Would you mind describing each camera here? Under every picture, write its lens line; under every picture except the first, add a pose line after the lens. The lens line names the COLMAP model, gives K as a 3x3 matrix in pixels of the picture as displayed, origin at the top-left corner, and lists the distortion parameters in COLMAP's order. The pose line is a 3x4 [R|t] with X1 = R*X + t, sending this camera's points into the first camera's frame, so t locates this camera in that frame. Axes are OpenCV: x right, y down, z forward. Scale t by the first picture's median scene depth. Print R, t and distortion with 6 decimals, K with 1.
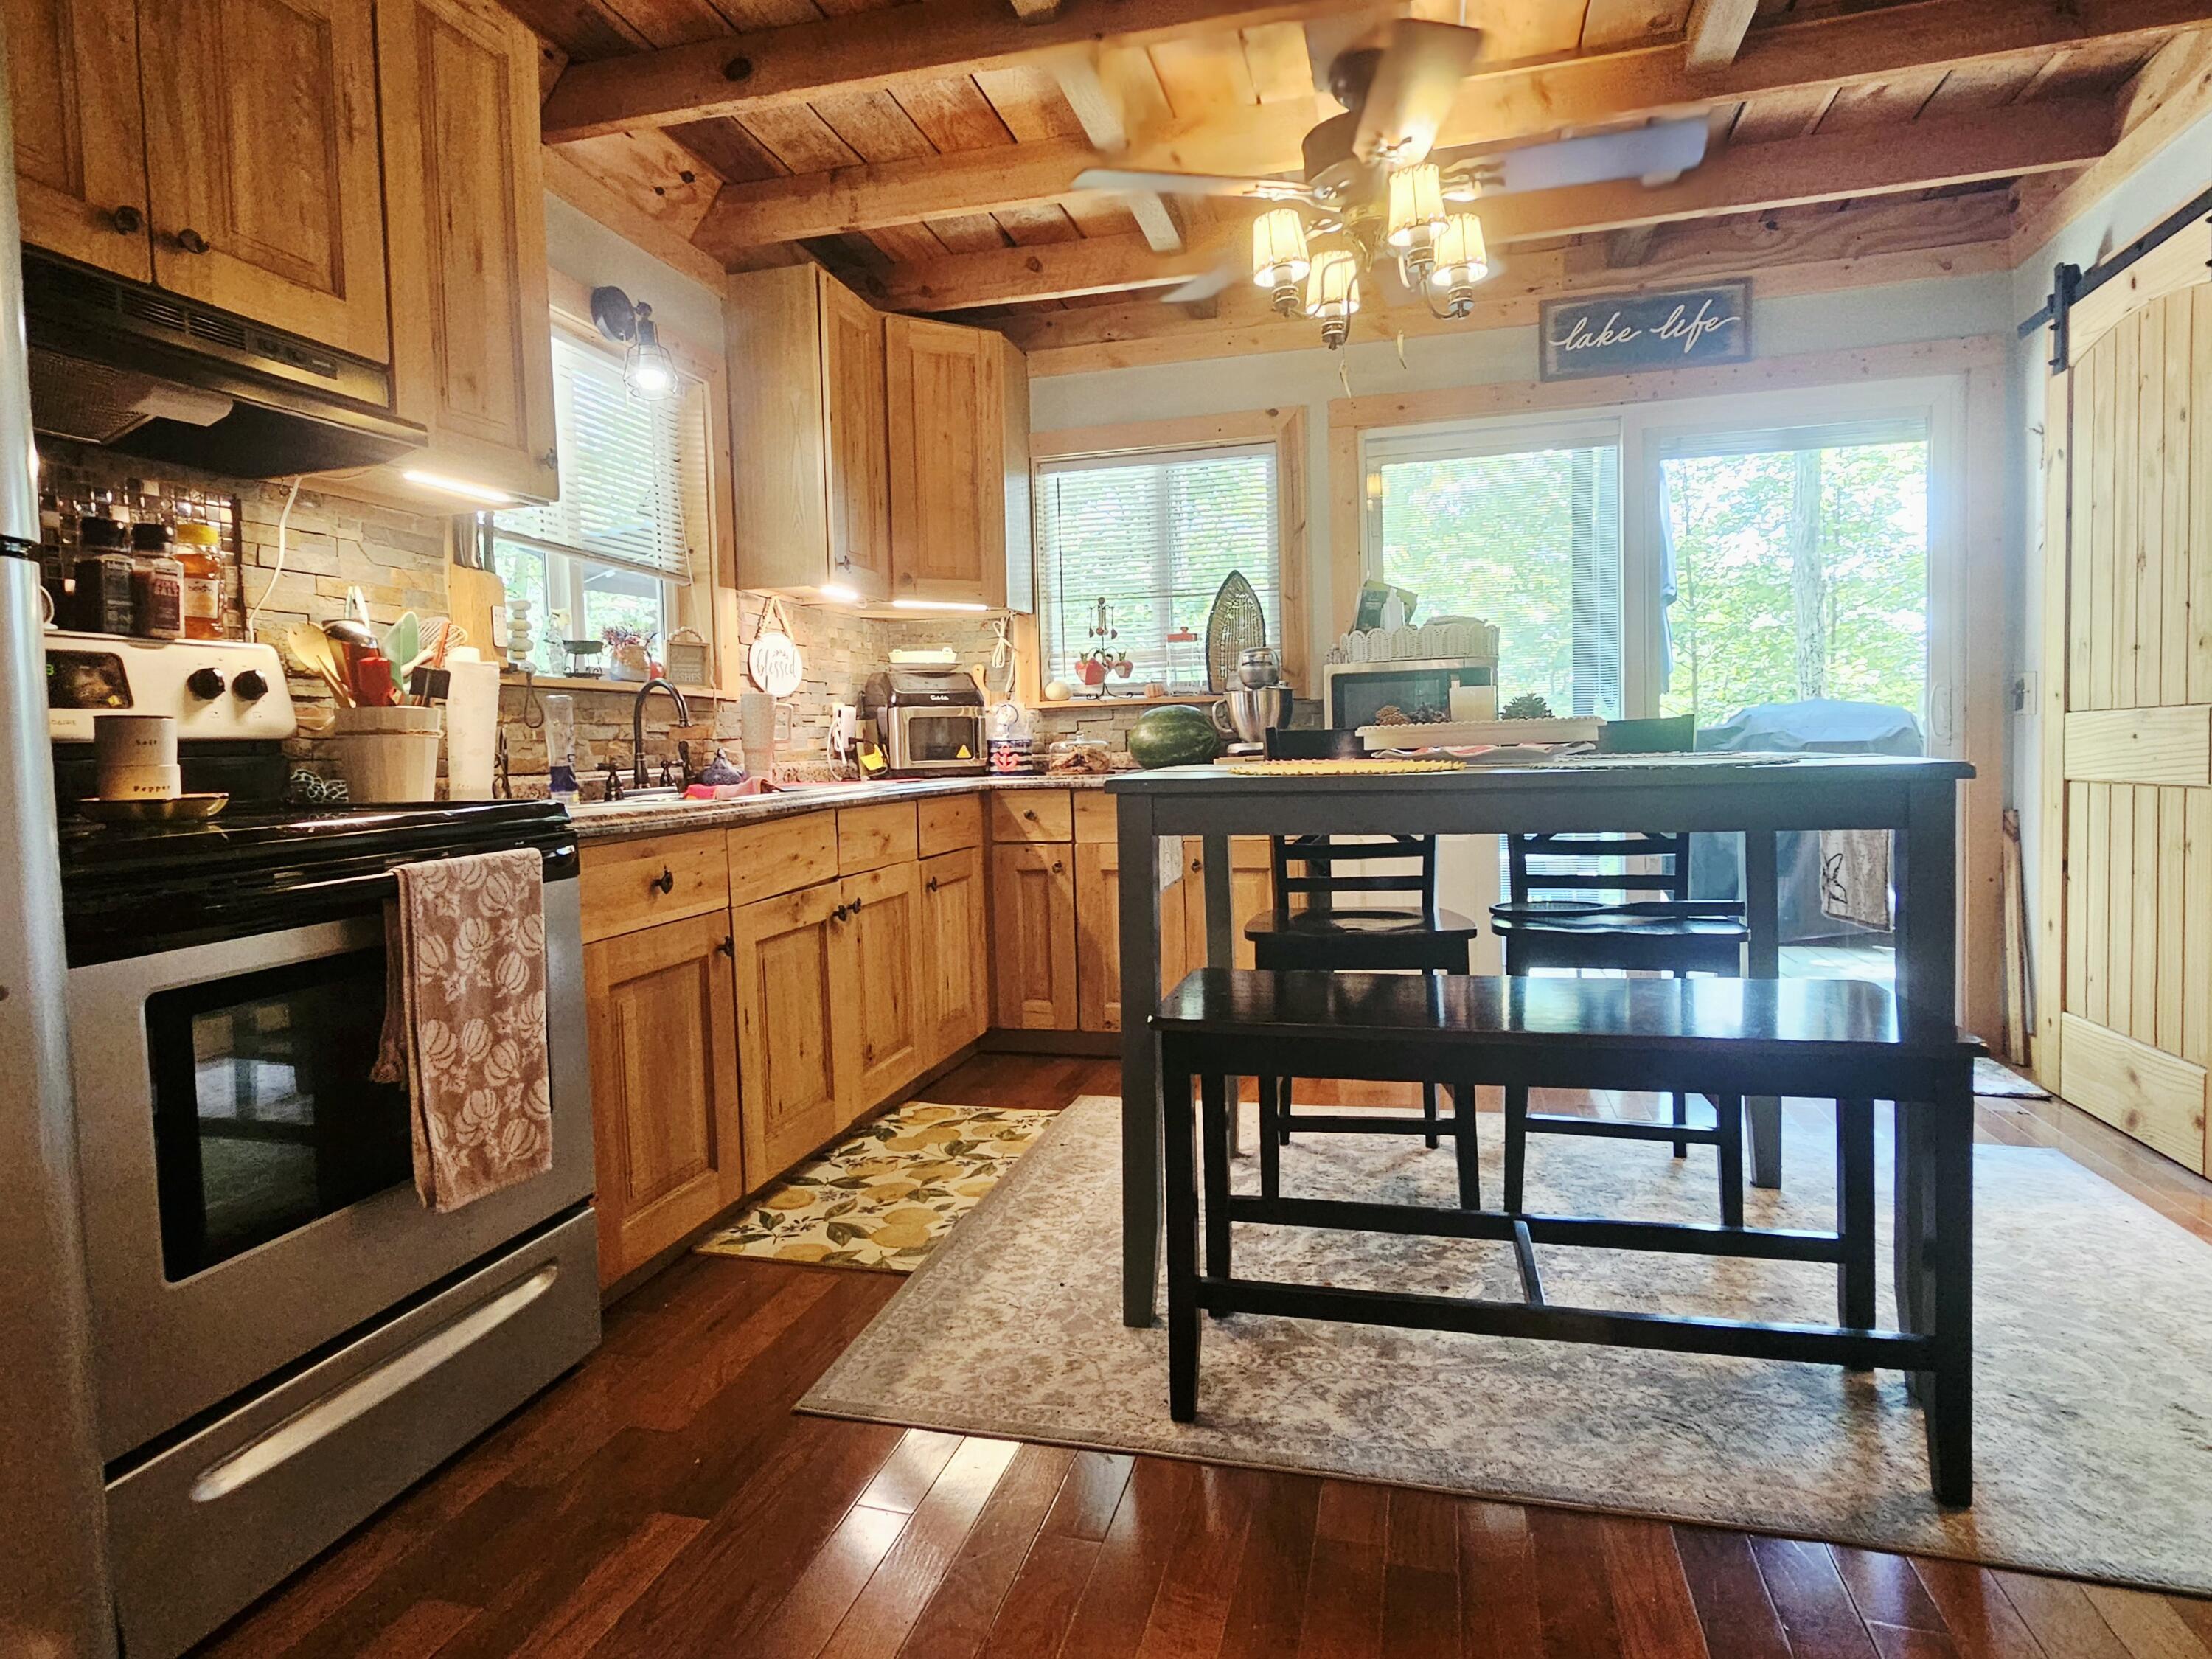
lens RADIAL K [[1205.5, 0, 1101.9], [0, 1205.5, 796.5], [0, 0, 1]] dist [0.000402, -0.000650]
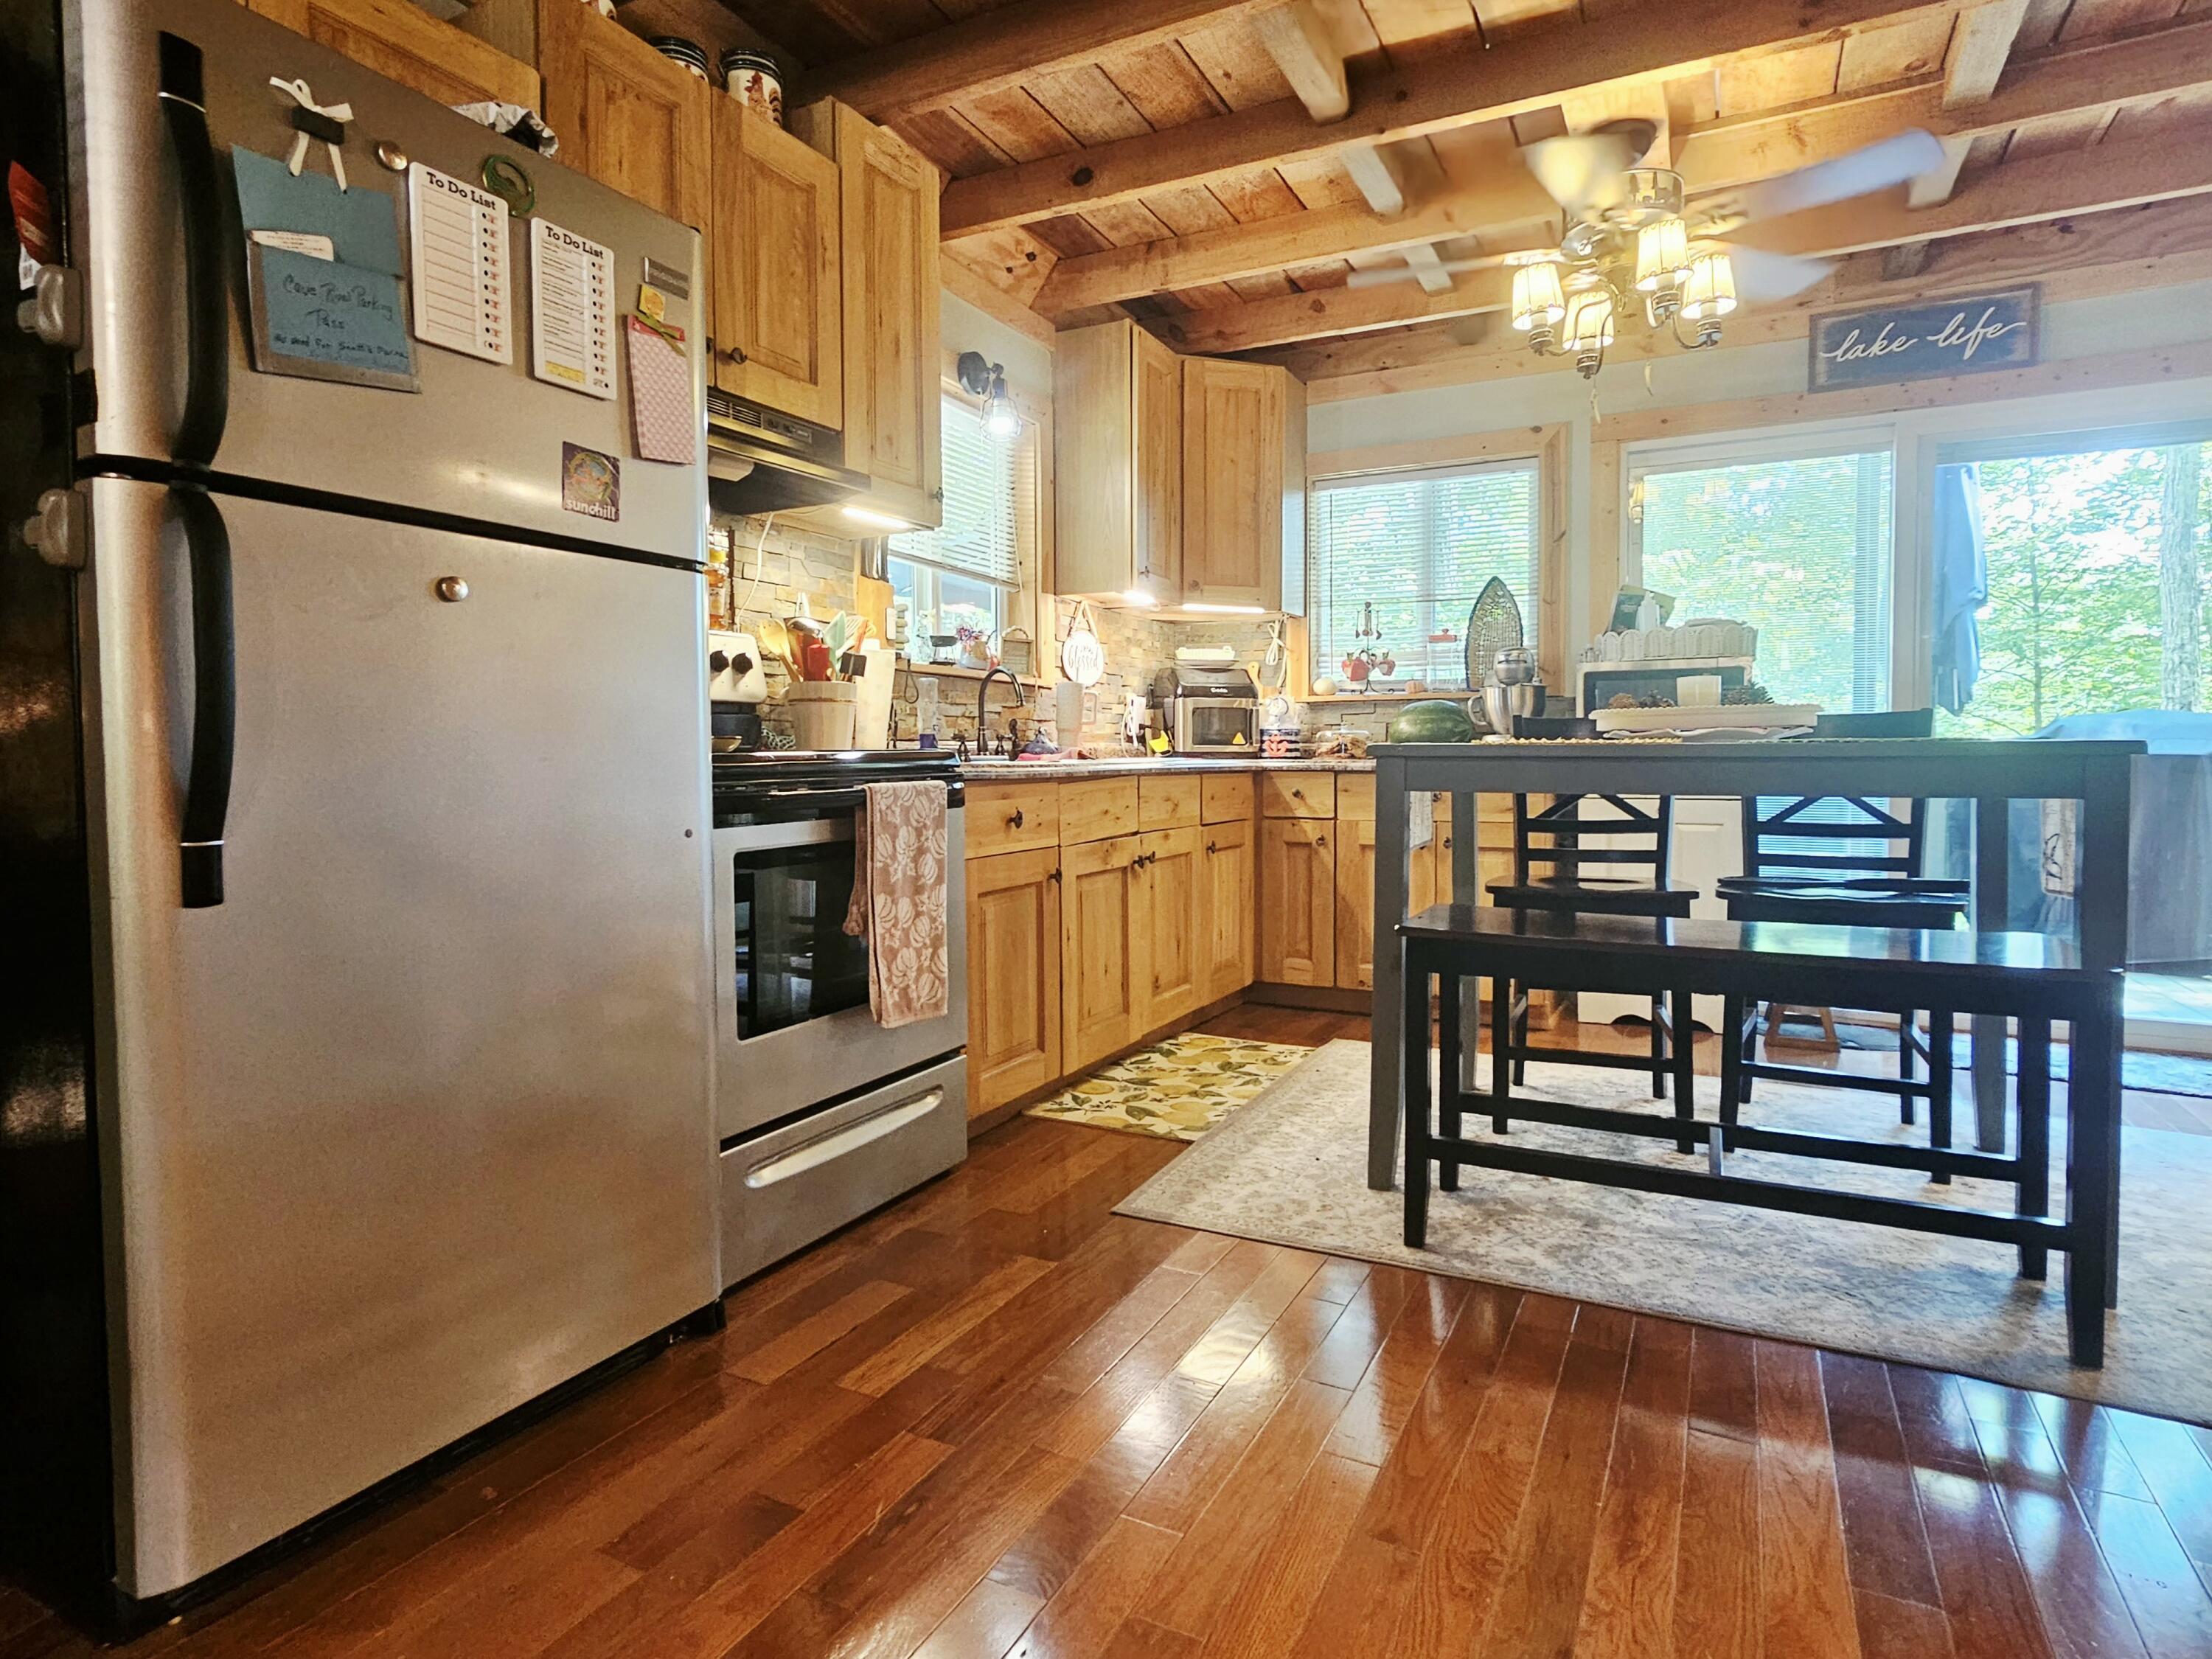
lens RADIAL K [[1205.5, 0, 1101.9], [0, 1205.5, 796.5], [0, 0, 1]] dist [0.000402, -0.000650]
pose [[0.977108, 0.031731, -0.210366, -0.000852], [-0.033080, 0.999449, -0.002896, 0.036501], [0.210158, 0.009789, 0.977618, -0.193770]]
